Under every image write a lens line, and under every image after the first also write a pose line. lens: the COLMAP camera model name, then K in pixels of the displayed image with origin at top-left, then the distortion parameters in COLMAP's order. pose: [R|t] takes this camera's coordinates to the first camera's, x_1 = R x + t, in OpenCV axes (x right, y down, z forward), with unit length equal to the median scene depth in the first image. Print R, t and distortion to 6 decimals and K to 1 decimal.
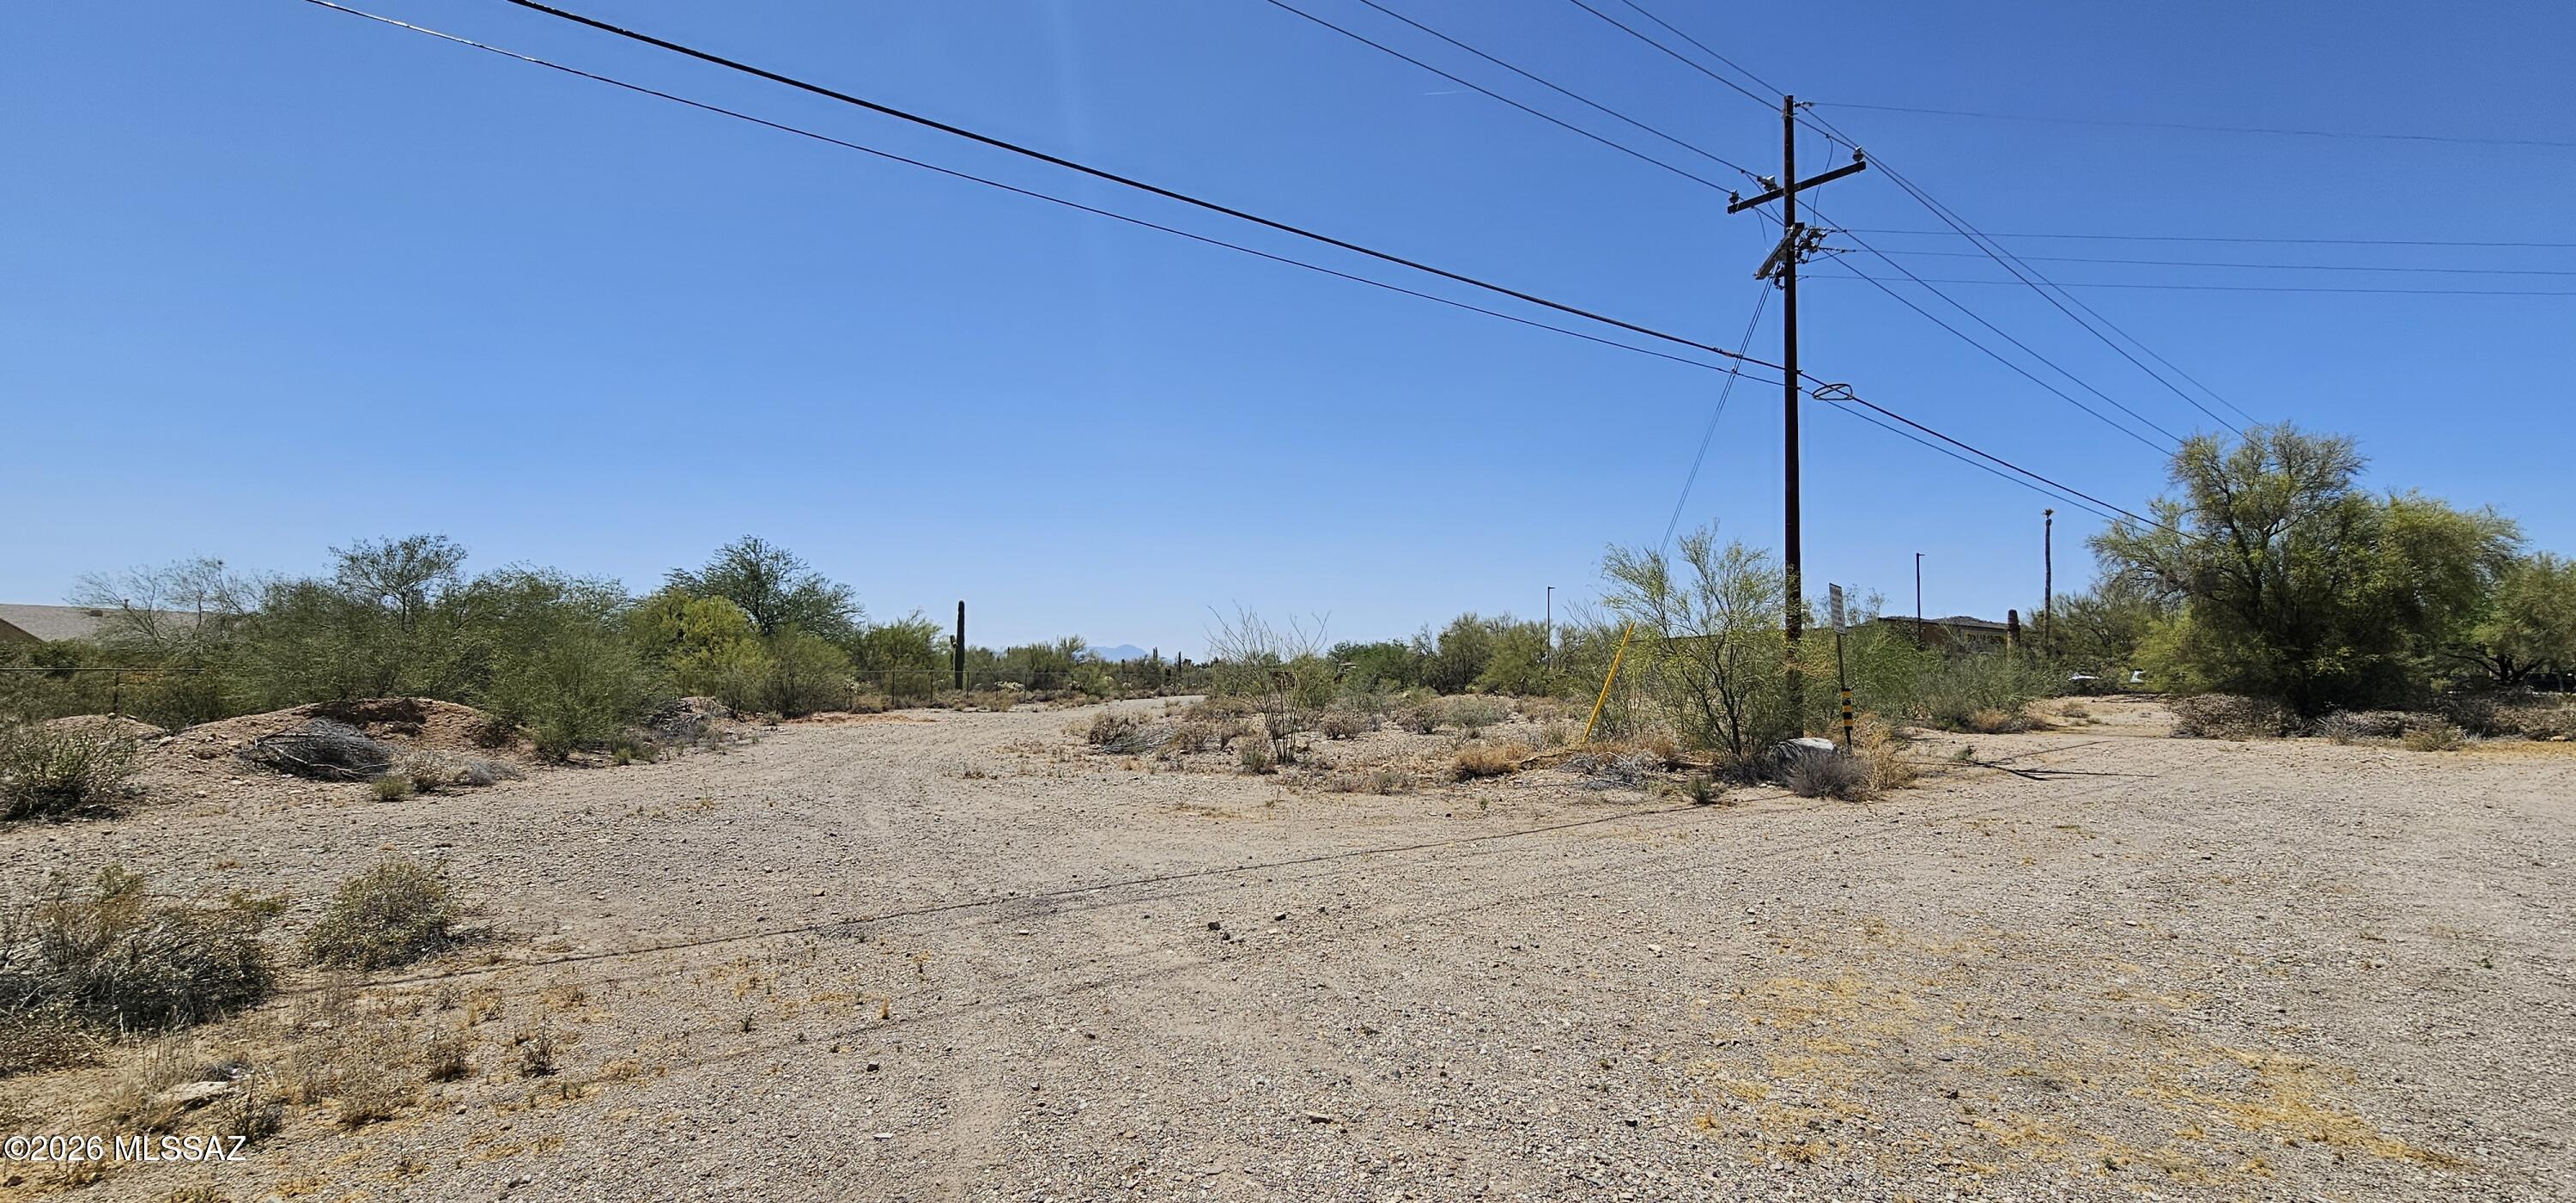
lens RADIAL K [[1056.1, 0, 1288.5], [0, 1056.1, 610.1], [0, 0, 1]] dist [-0.000994, 0.001111]
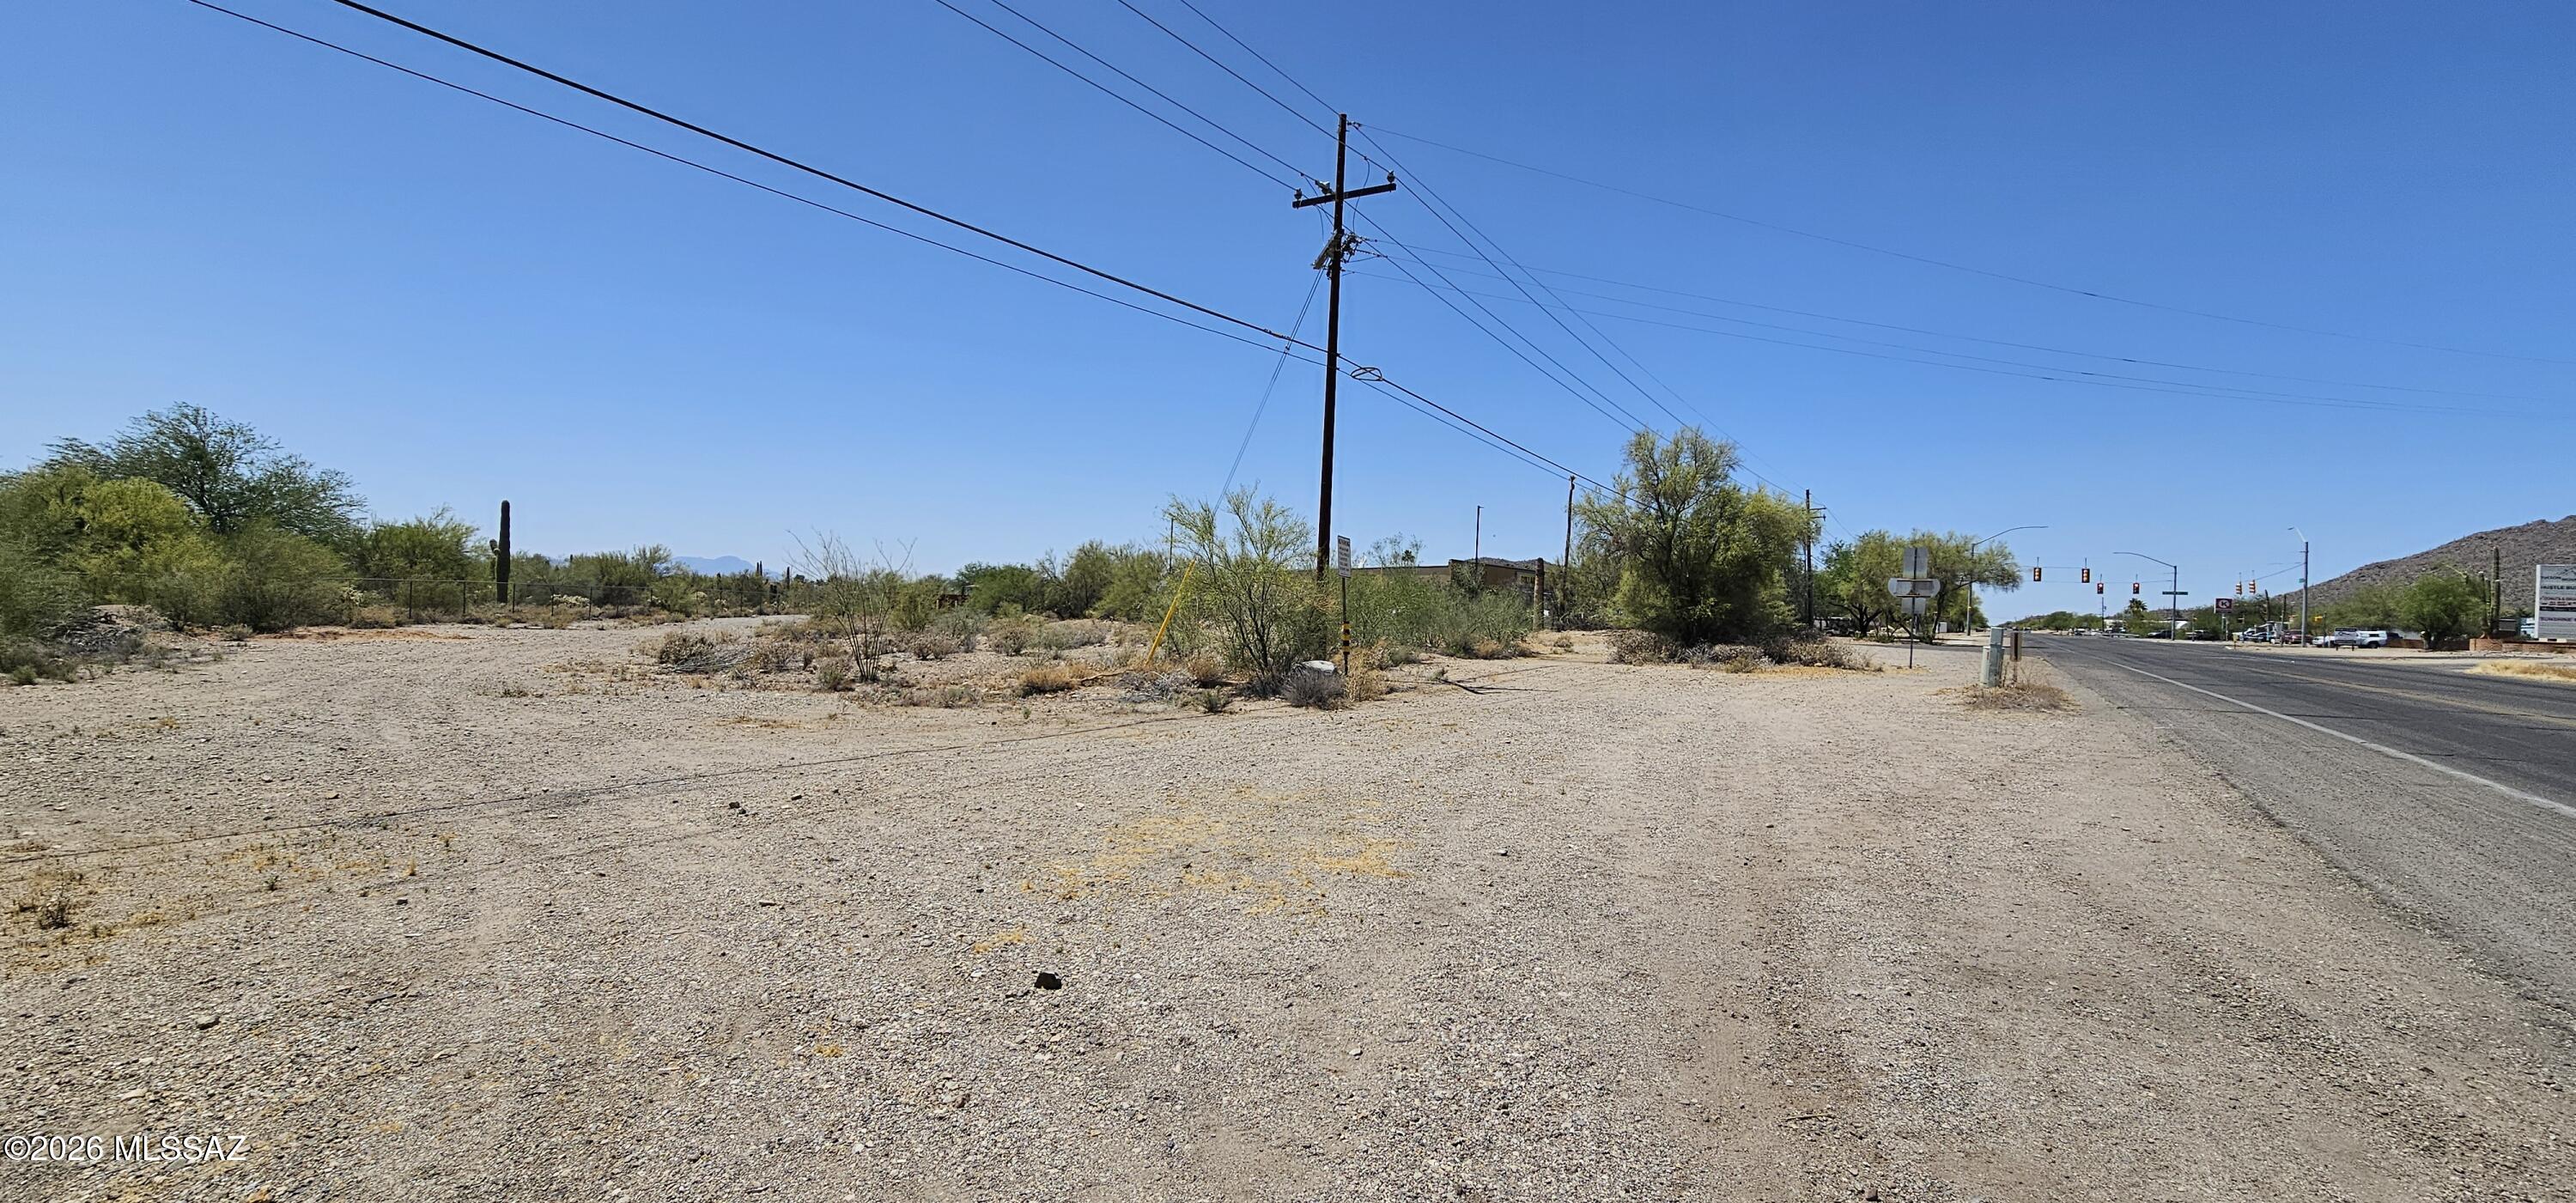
lens RADIAL K [[1056.1, 0, 1292.8], [0, 1056.1, 618.1], [0, 0, 1]] dist [-0.000994, 0.001111]
pose [[0.942793, 0.019610, 0.332800, 0.046206], [-0.045785, 0.996426, 0.070991, -0.013111], [-0.330219, -0.082167, 0.940321, -0.127883]]
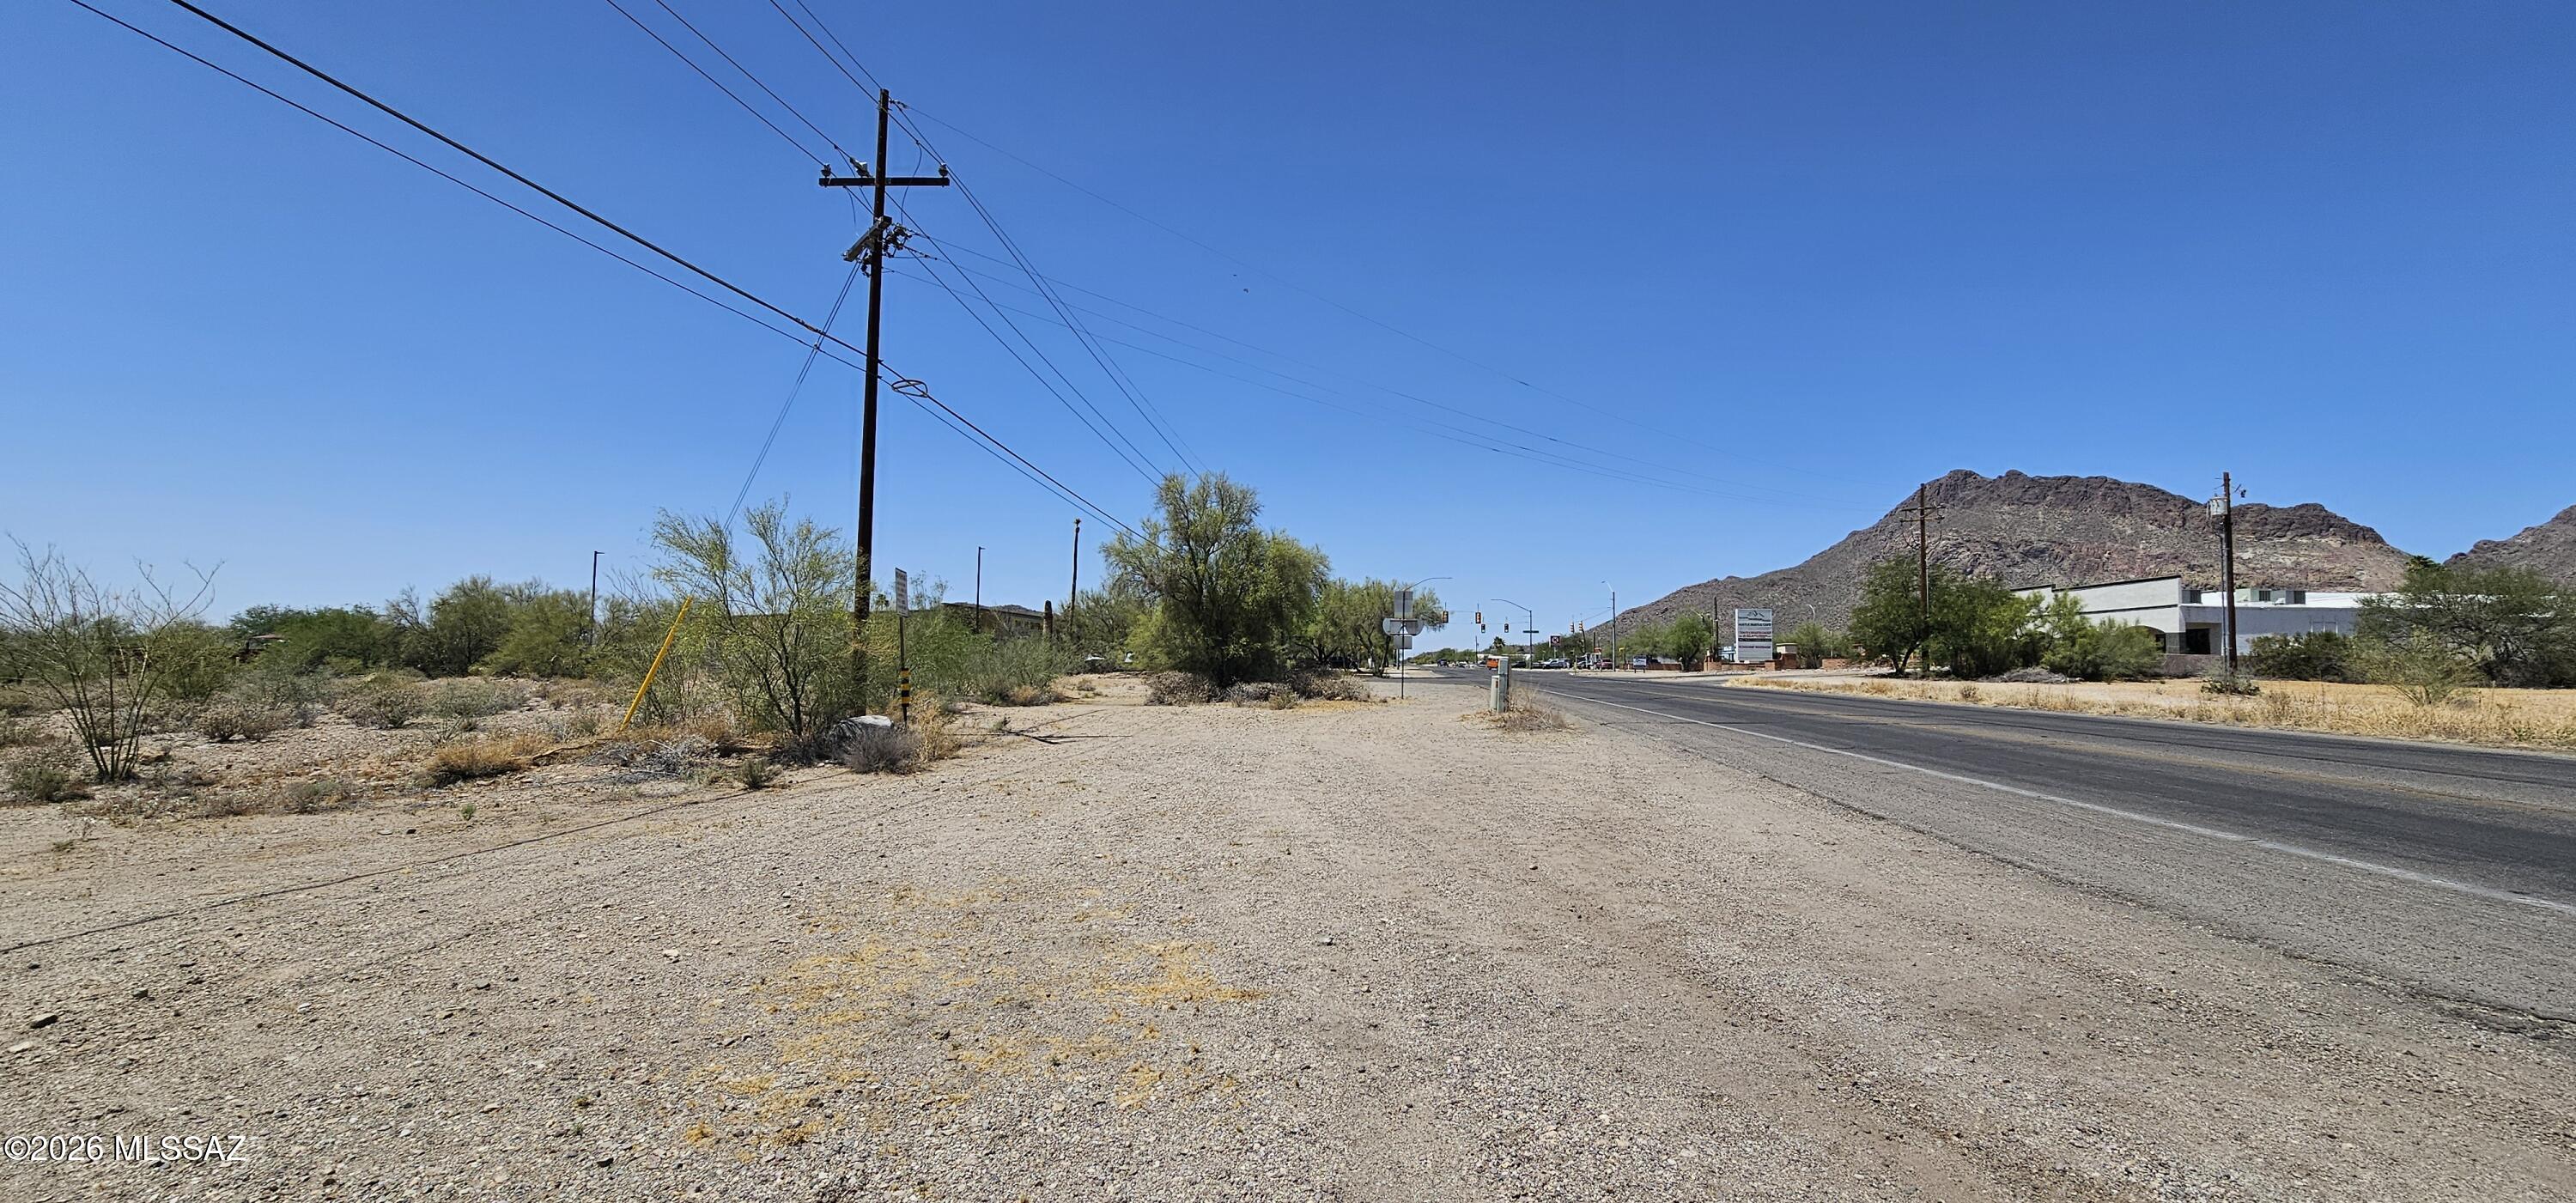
lens RADIAL K [[1056.1, 0, 1284.8], [0, 1056.1, 608.1], [0, 0, 1]] dist [-0.000994, 0.001111]
pose [[0.682307, 0.037824, 0.730087, 0.010354], [-0.050451, 0.998716, -0.004592, -0.000073], [-0.729323, -0.033700, 0.683339, 0.000311]]
